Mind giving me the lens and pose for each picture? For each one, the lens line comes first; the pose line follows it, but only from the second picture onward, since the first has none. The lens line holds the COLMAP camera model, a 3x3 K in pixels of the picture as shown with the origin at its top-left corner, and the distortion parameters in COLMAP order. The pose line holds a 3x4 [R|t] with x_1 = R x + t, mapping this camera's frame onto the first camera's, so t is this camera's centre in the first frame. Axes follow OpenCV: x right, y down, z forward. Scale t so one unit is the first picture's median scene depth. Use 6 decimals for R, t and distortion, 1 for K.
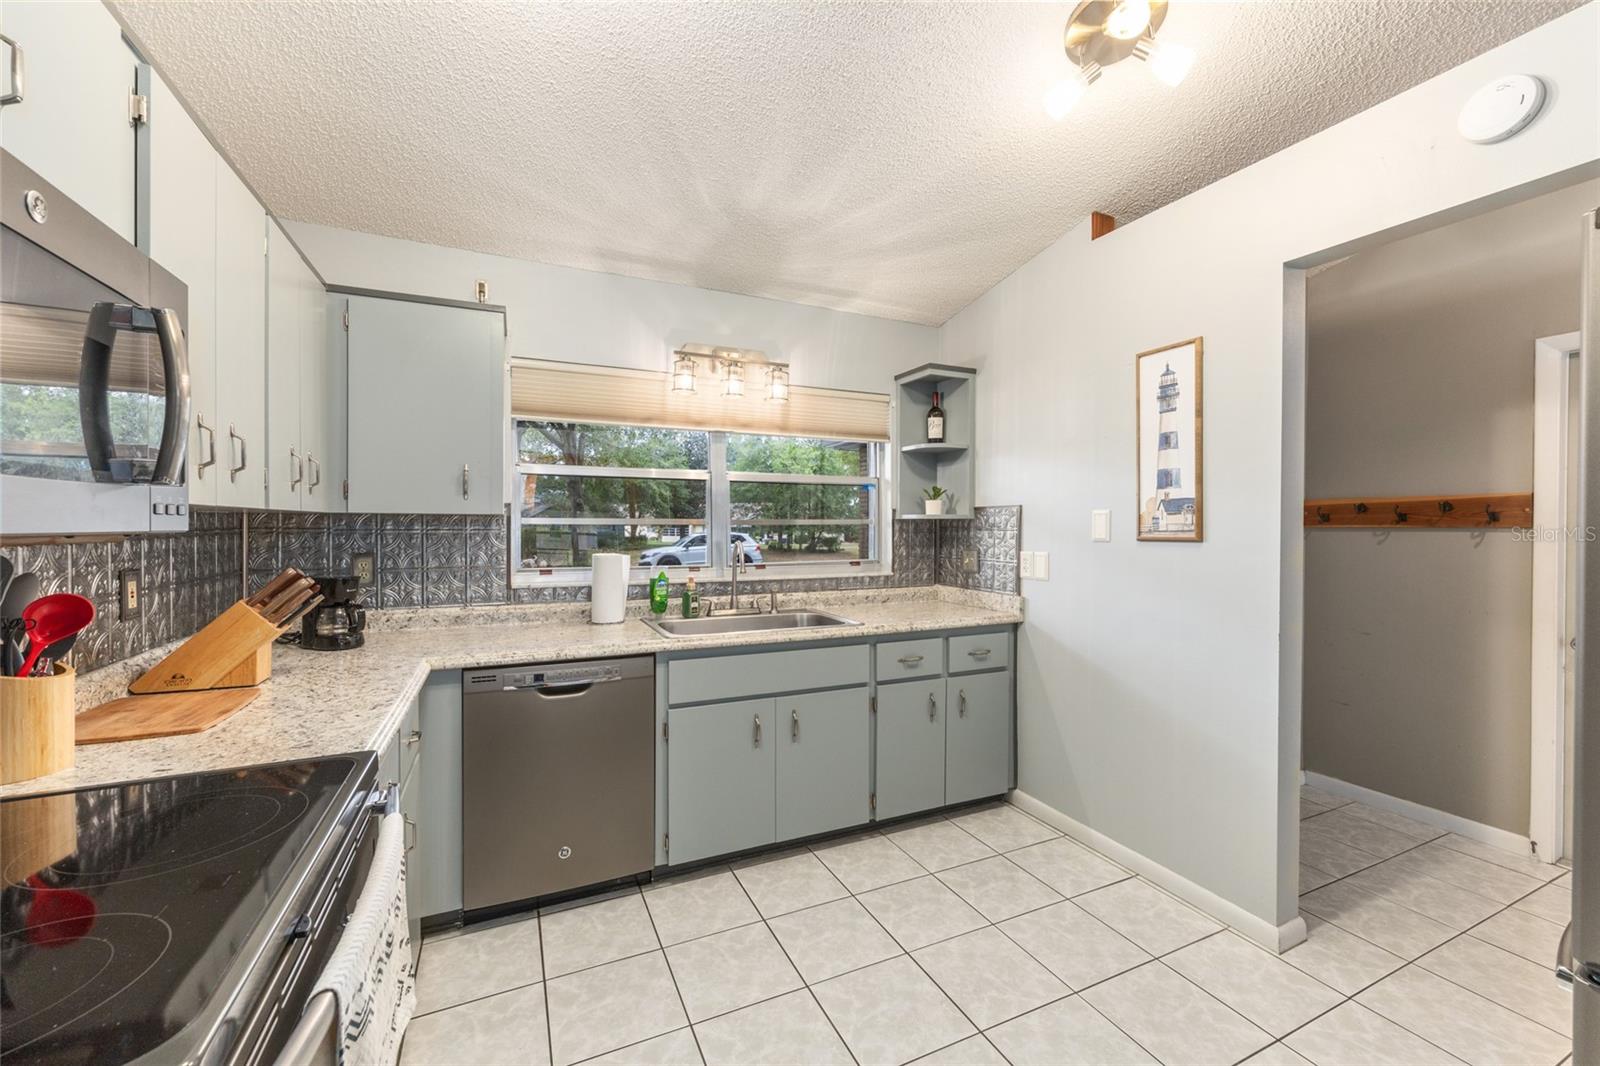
lens RADIAL K [[643.8, 0, 805.8], [0, 643.8, 531.6], [0, 0, 1]] dist [-0.005455, 0.002671]
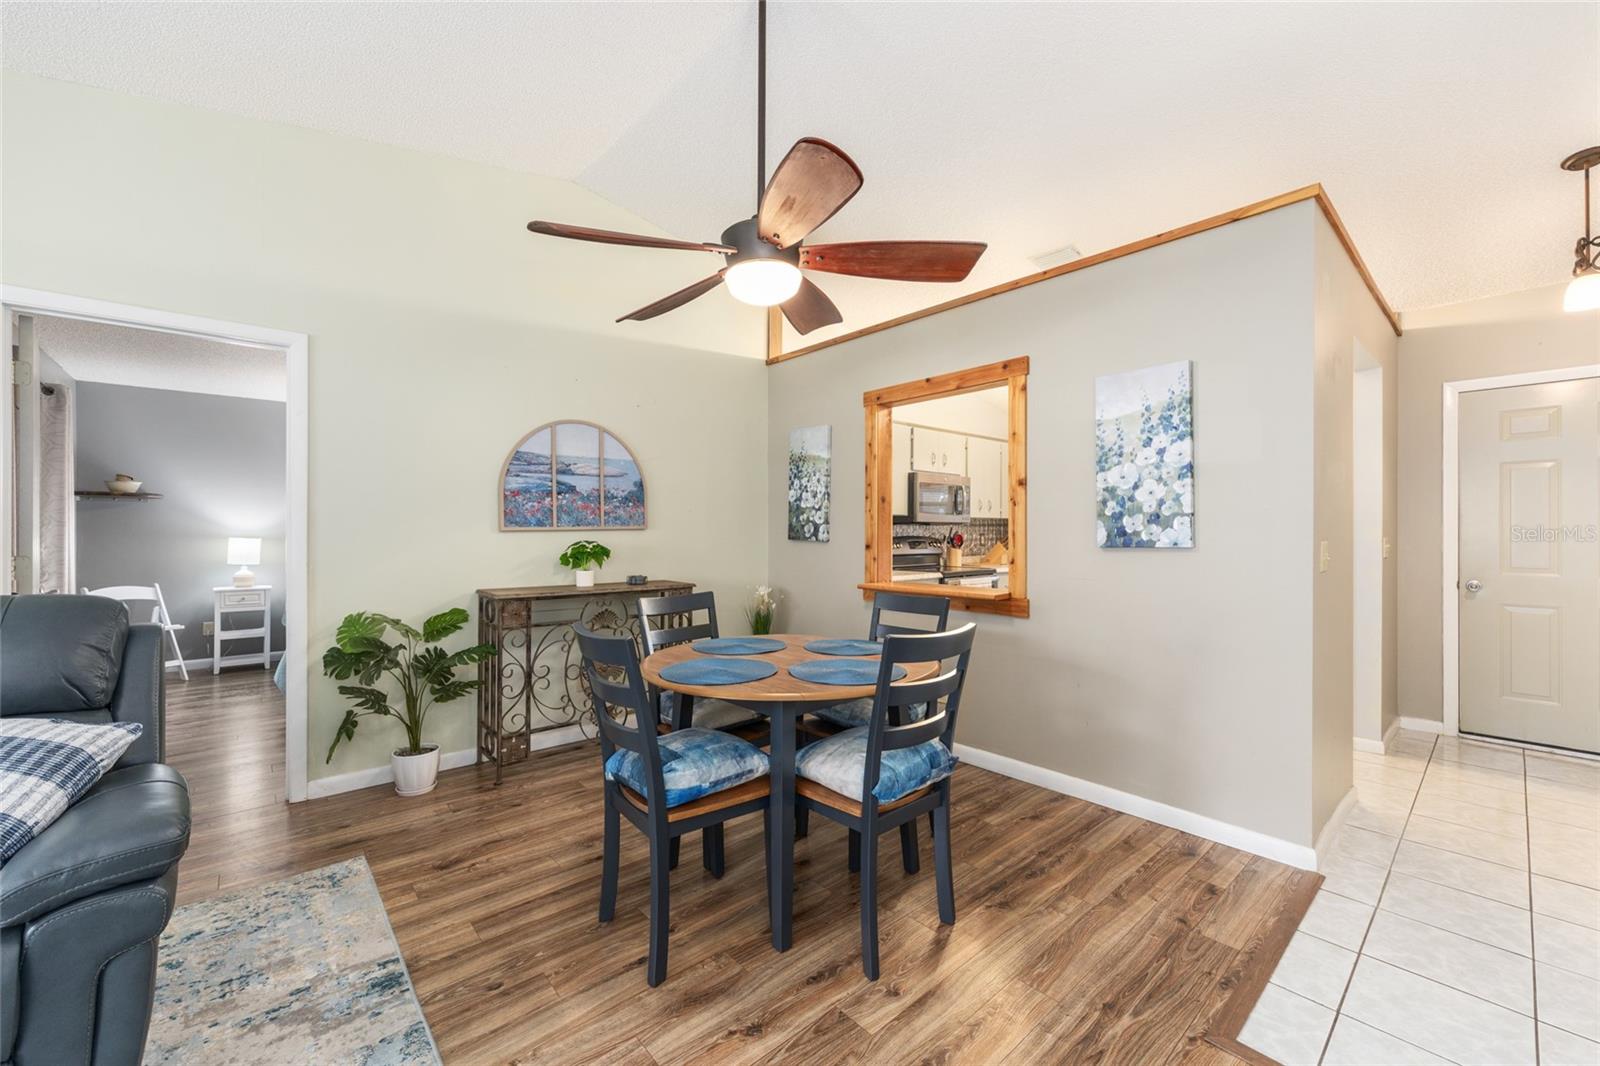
lens RADIAL K [[643.8, 0, 804.1], [0, 643.8, 533.0], [0, 0, 1]] dist [-0.005455, 0.002671]
pose [[0.295885, 0.001526, -0.955222, 1.716003], [-0.007576, 0.999971, -0.000749, 0.046345], [0.955193, 0.007459, 0.295888, -0.876121]]
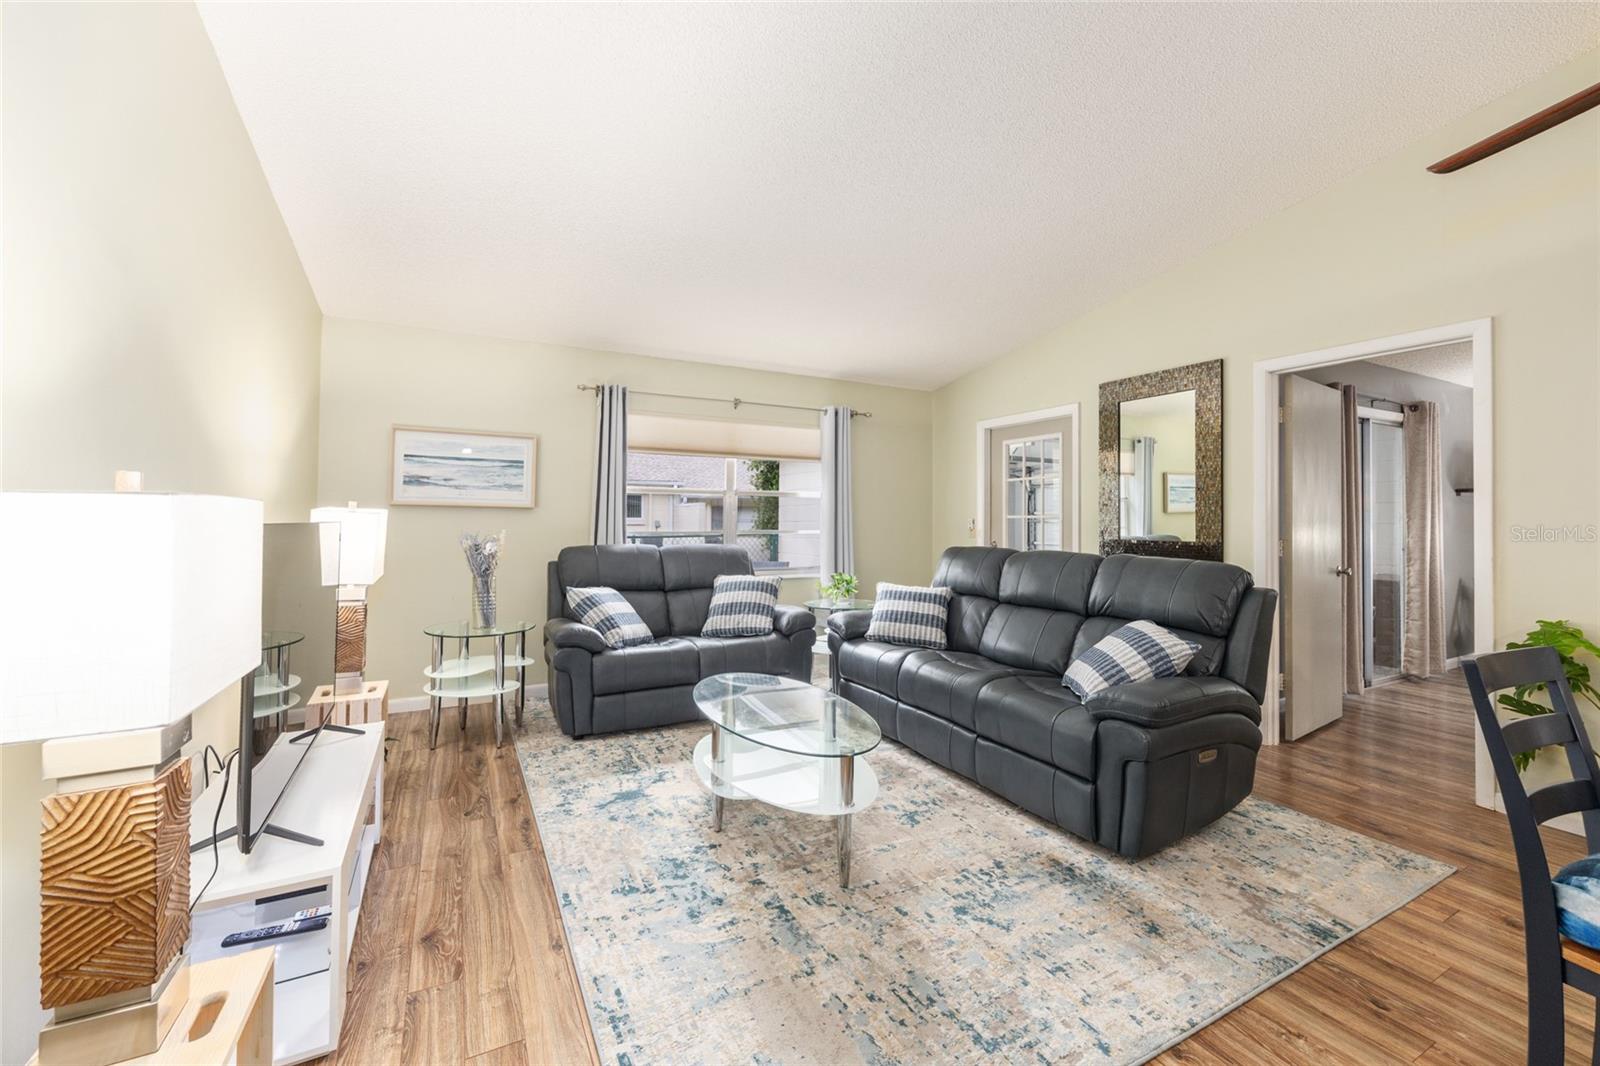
lens RADIAL K [[643.8, 0, 801.1], [0, 643.8, 514.2], [0, 0, 1]] dist [-0.005455, 0.002671]
pose [[-0.998129, -0.008849, -0.060497, 1.579950], [-0.008873, 0.999961, 0.000123, 0.042300], [0.060494, 0.000660, -0.998168, -0.333182]]
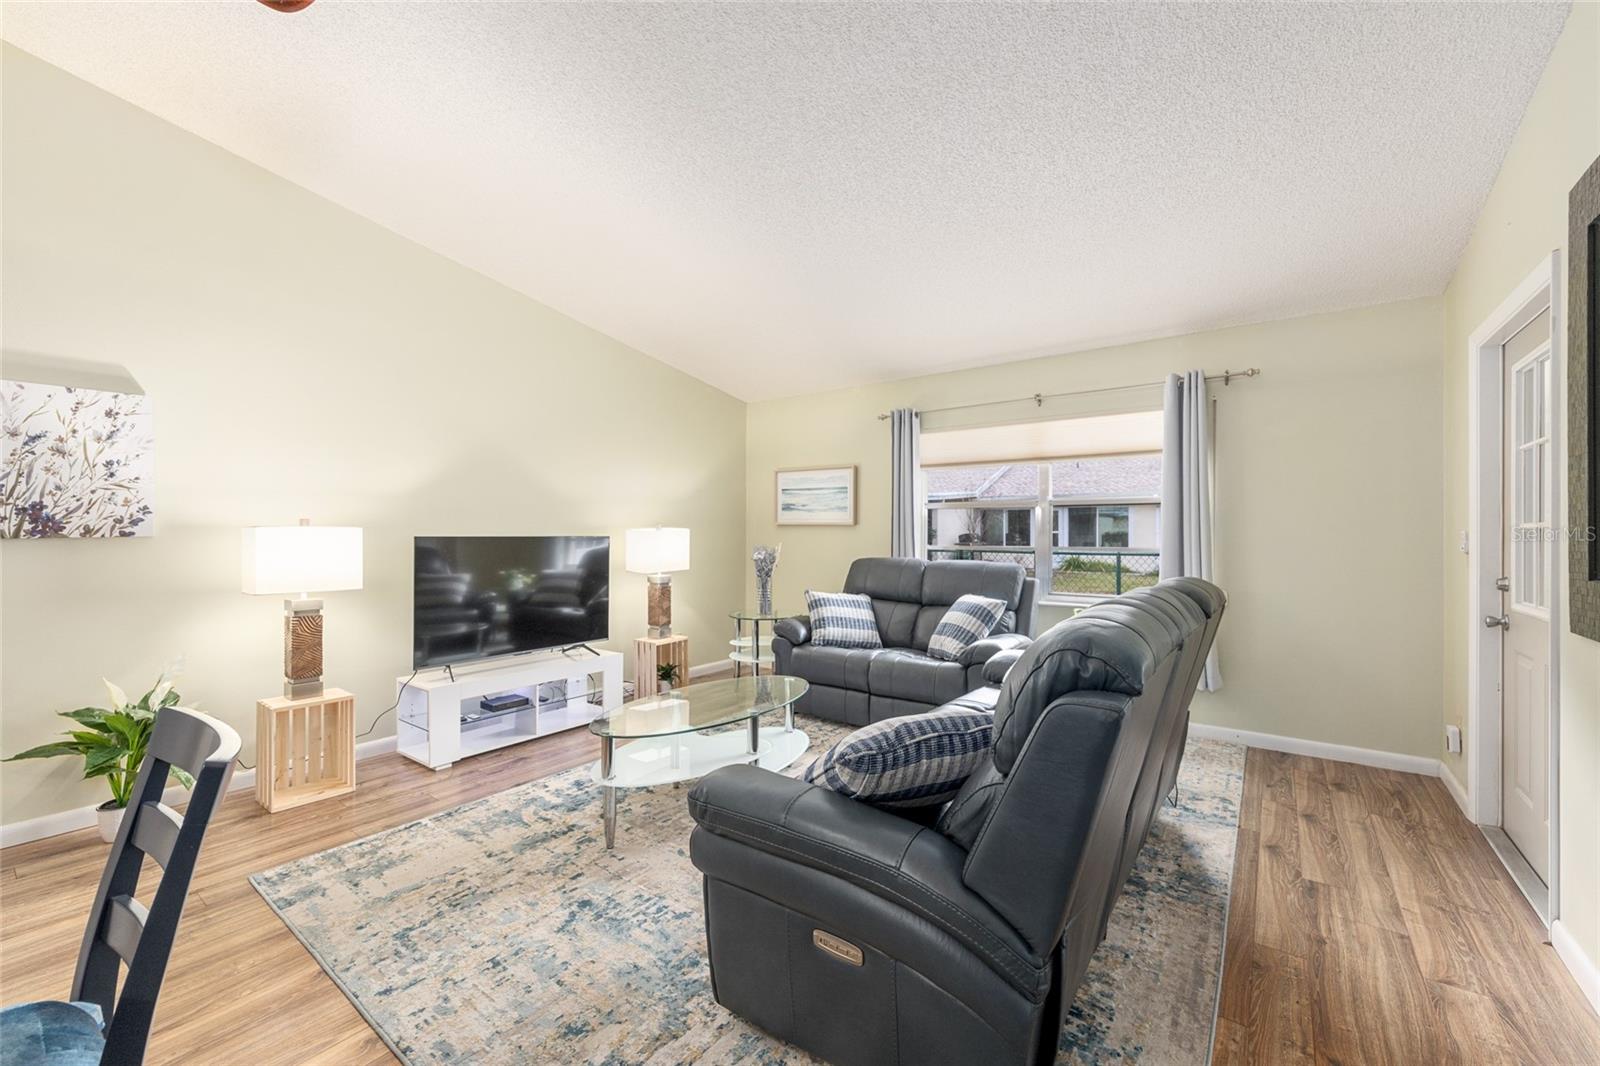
lens RADIAL K [[643.8, 0, 810.2], [0, 643.8, 526.9], [0, 0, 1]] dist [-0.005455, 0.002671]
pose [[-0.484512, 0.006173, 0.874763, 0.354320], [0.006430, 0.999973, -0.003496, 0.044819], [-0.874761, 0.003931, -0.484539, -1.022458]]
